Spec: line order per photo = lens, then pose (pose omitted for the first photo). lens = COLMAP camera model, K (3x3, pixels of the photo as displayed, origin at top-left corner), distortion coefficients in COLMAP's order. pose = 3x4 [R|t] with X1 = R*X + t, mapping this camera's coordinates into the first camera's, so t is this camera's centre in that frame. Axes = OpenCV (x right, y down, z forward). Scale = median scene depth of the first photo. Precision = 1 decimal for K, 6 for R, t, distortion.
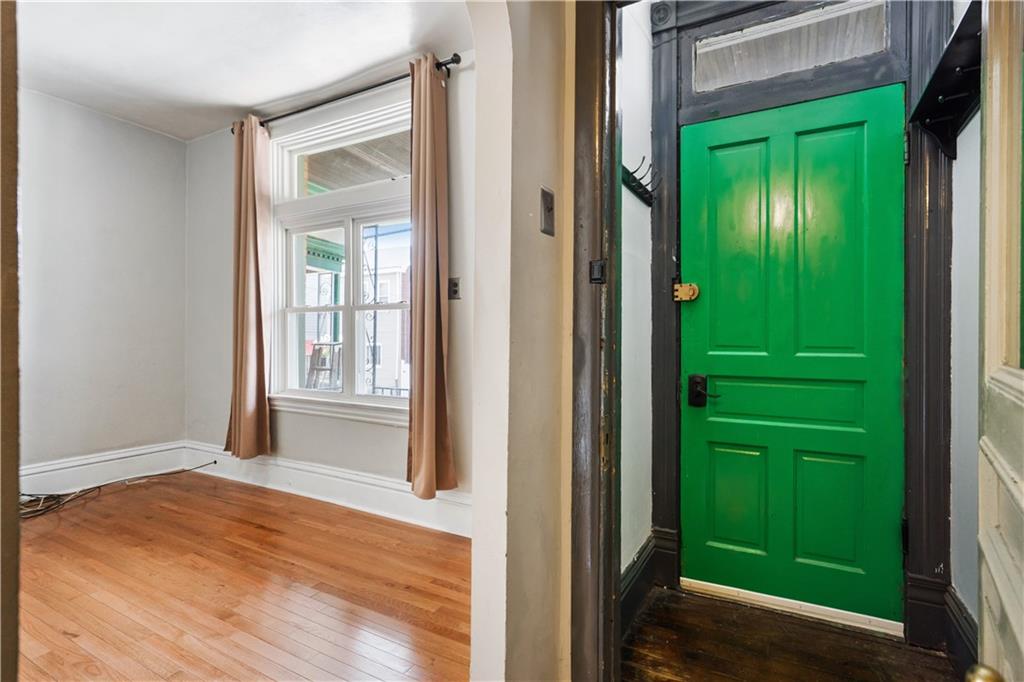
lens RADIAL K [[503.4, 0, 518.2], [0, 503.4, 336.1], [0, 0, 1]] dist [-0.001203, 0.003510]
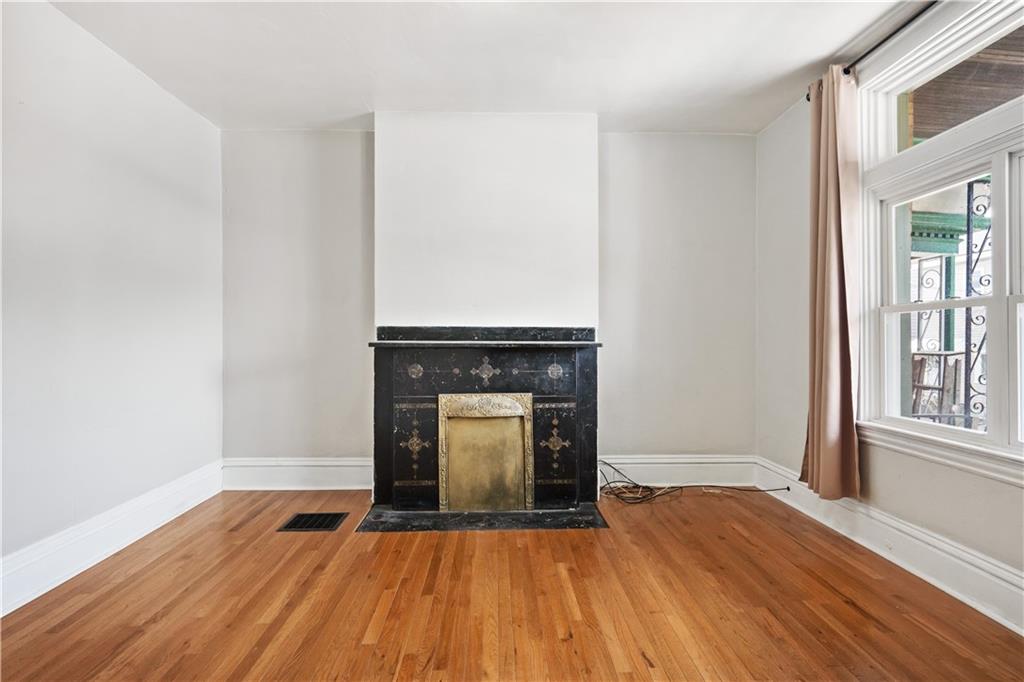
lens RADIAL K [[503.4, 0, 517.3], [0, 503.4, 342.2], [0, 0, 1]] dist [-0.001203, 0.003510]
pose [[0.518050, -0.002071, -0.855348, -0.107331], [0.003553, 0.999994, -0.000269, -0.005060], [0.855343, -0.002900, 0.518054, 0.160863]]
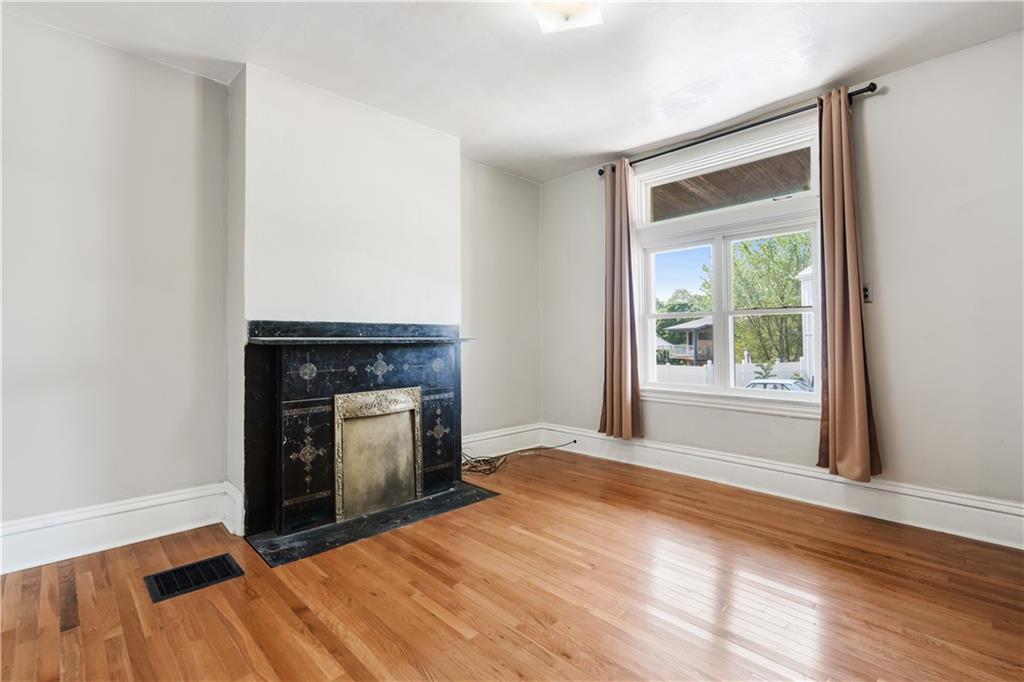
lens RADIAL K [[470.3, 0, 517.9], [0, 470.3, 330.8], [0, 0, 1]] dist [-0.003981, 0.002340]
pose [[0.957851, -0.015746, -0.286834, -0.445463], [0.011531, 0.999799, -0.016375, -0.002793], [0.287034, 0.012378, 0.957840, -0.161057]]
